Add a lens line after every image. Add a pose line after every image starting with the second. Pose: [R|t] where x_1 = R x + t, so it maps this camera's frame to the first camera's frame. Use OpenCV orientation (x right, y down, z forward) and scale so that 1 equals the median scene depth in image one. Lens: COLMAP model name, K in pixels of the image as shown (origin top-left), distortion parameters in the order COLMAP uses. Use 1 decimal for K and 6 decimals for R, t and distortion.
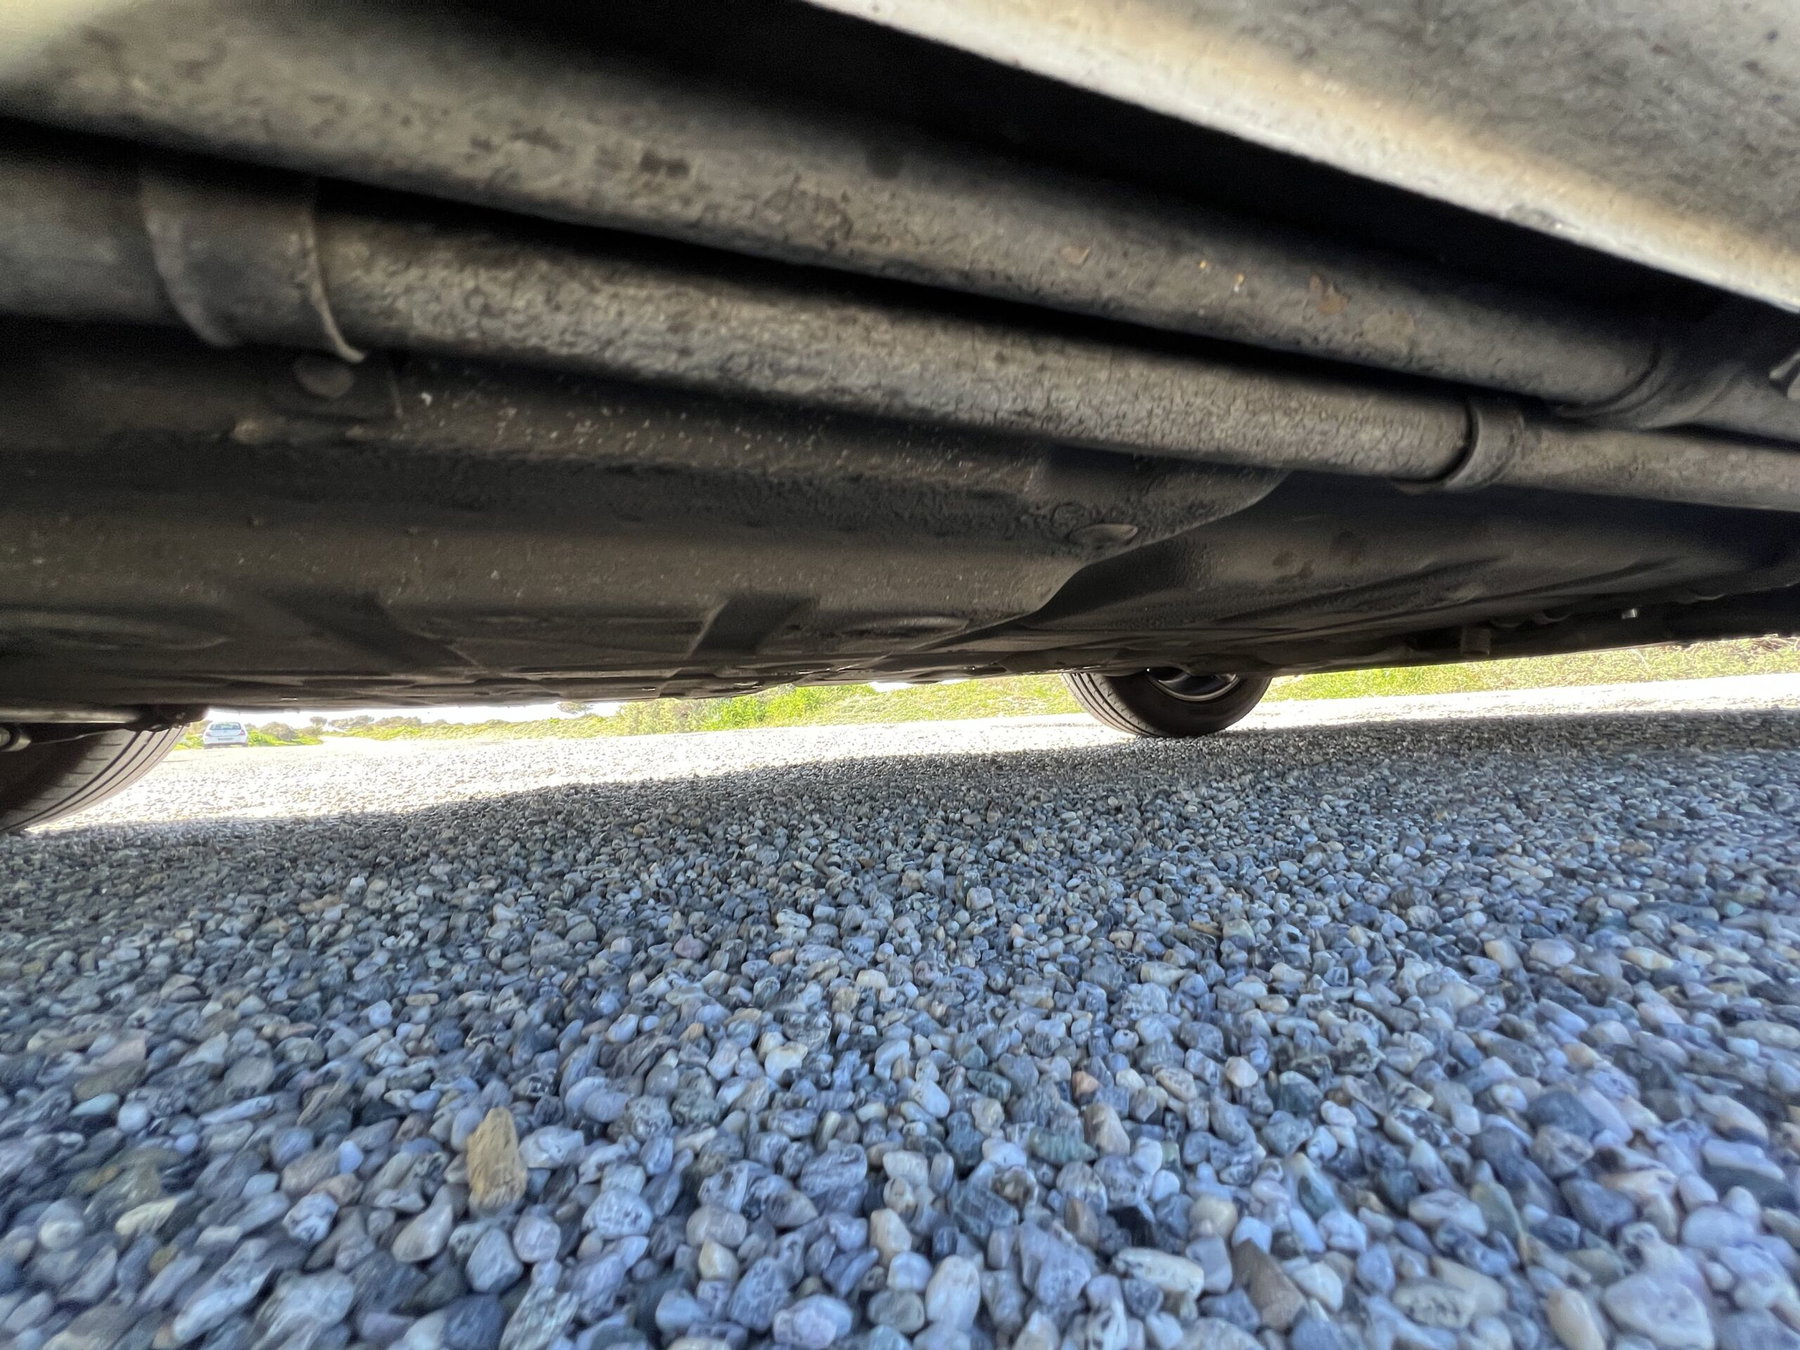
lens RADIAL K [[716.3, 0, 900.0], [0, 716.3, 675.0], [0, 0, 1]] dist [0.000659, 0.000031]
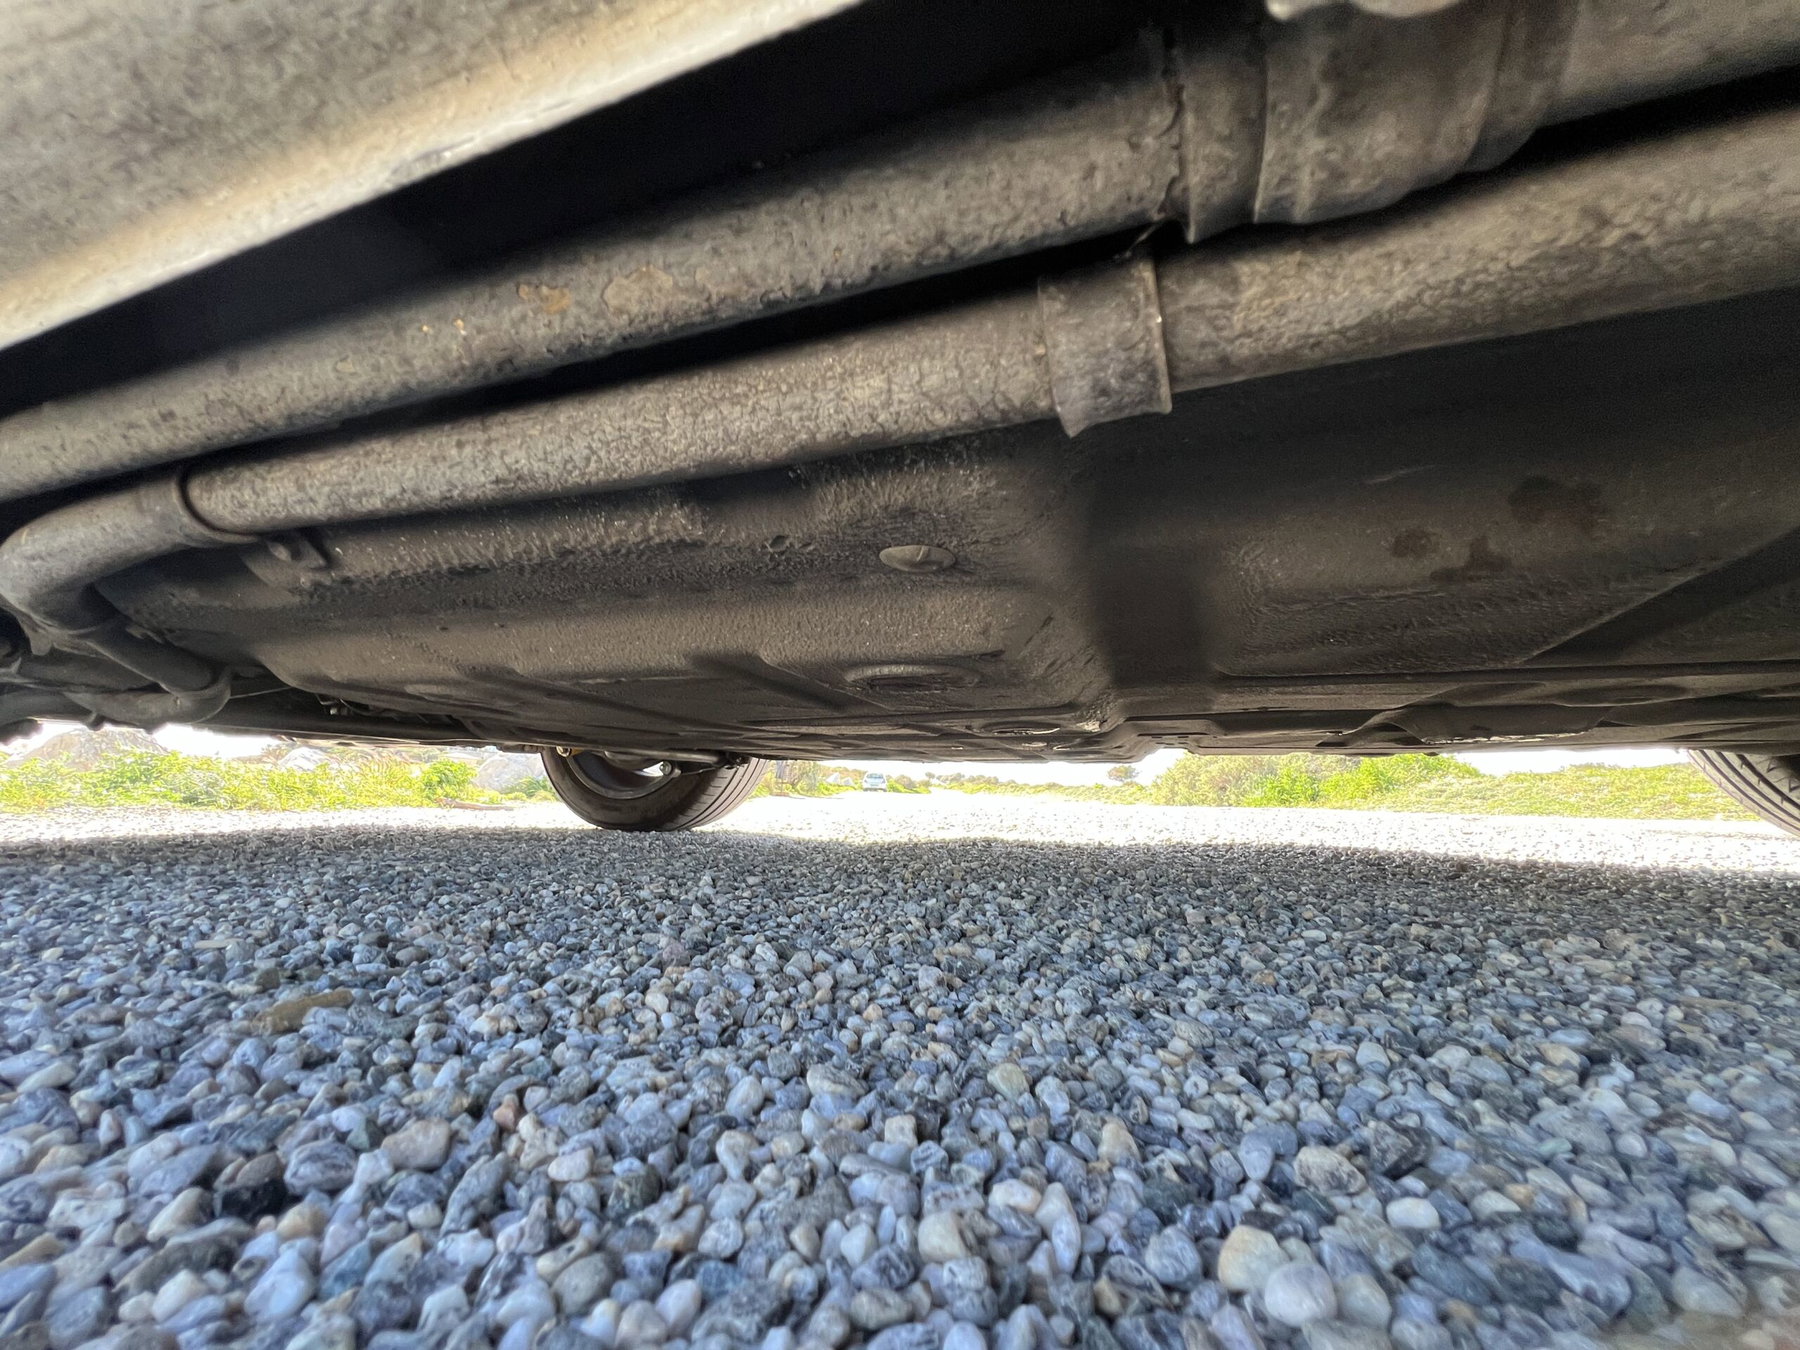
lens RADIAL K [[725.1, 0, 900.0], [0, 725.1, 675.0], [0, 0, 1]] dist [0.000246, 0.000977]
pose [[0.745582, -0.040923, -0.665156, 0.977196], [-0.022767, 0.995966, -0.086795, 0.021732], [0.666025, 0.079857, 0.741643, 0.407231]]
